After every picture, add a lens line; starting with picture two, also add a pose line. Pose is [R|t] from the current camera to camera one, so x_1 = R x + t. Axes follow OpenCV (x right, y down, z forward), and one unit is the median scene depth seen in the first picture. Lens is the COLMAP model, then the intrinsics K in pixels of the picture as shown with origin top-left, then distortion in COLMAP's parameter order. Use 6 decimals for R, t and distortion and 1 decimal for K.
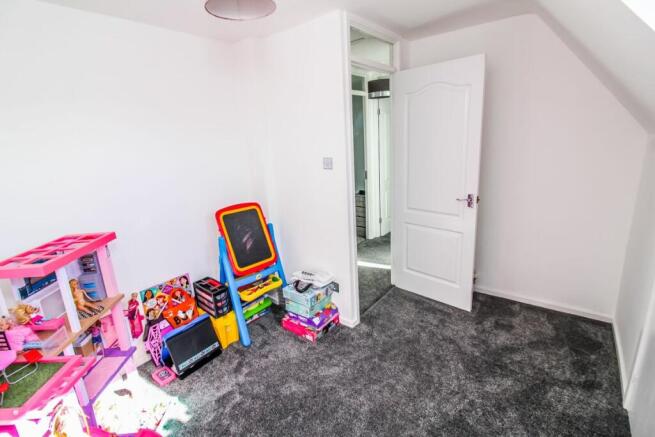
lens RADIAL K [[304.6, 0, 324.4], [0, 304.6, 208.8], [0, 0, 1]] dist [-0.002513, -0.000851]
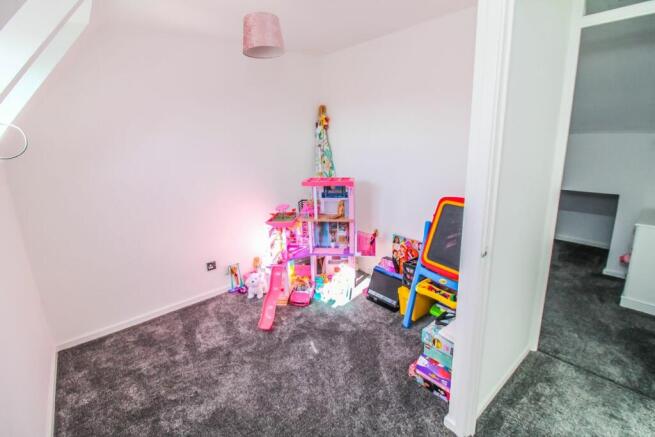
lens RADIAL K [[304.6, 0, 324.4], [0, 304.6, 208.8], [0, 0, 1]] dist [-0.002513, -0.000851]
pose [[-0.199411, 0.291653, -0.935507, 0.683362], [-0.201696, 0.922023, 0.330443, -0.215079], [0.958934, 0.254583, -0.125036, 0.805438]]
